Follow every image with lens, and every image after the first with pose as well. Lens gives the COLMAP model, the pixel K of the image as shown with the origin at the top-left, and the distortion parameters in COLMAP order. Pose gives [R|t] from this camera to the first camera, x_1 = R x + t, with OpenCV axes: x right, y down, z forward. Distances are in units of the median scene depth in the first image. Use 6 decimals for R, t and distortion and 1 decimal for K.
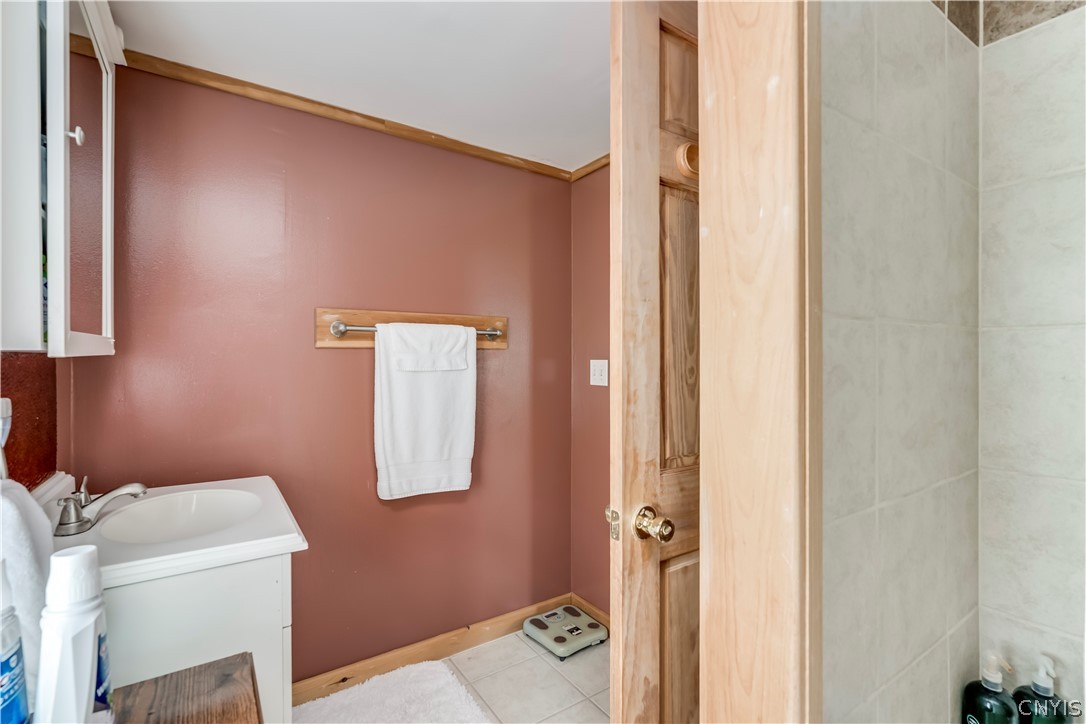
lens RADIAL K [[496.0, 0, 546.3], [0, 496.0, 360.9], [0, 0, 1]] dist [-0.003459, 0.000376]
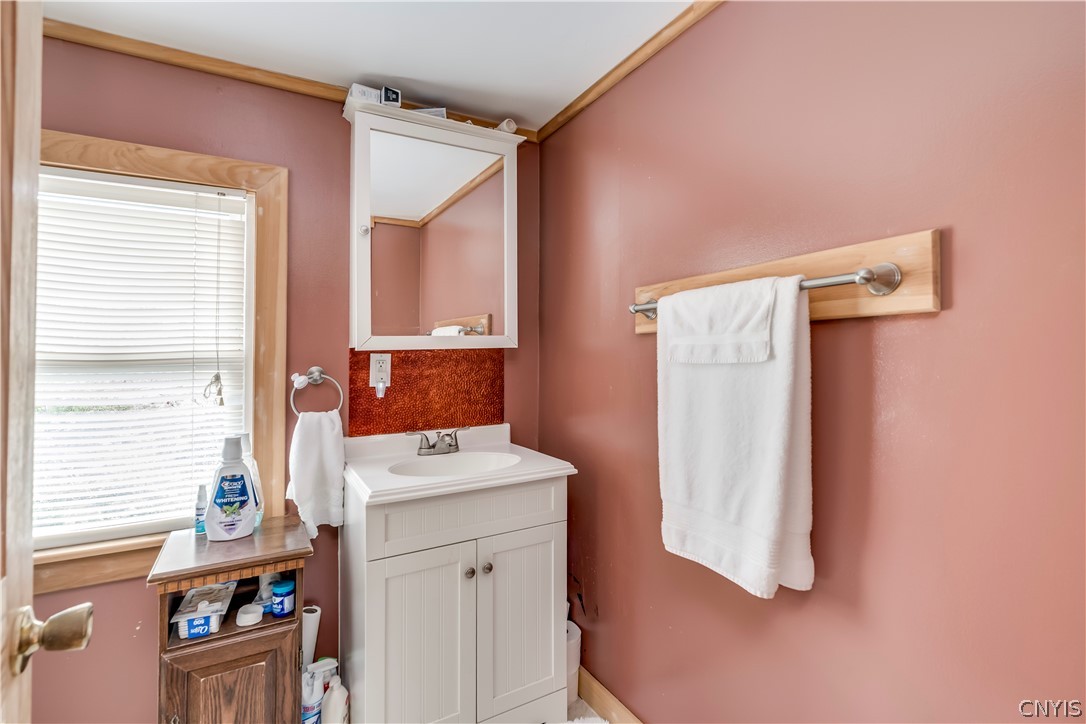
lens RADIAL K [[506.5, 0, 541.8], [0, 506.5, 347.6], [0, 0, 1]] dist [-0.002540, -0.000076]
pose [[-0.094149, -0.018198, -0.995392, 0.396484], [0.001939, 0.999828, -0.018463, 0.011428], [0.995556, -0.003669, -0.094098, 0.856670]]
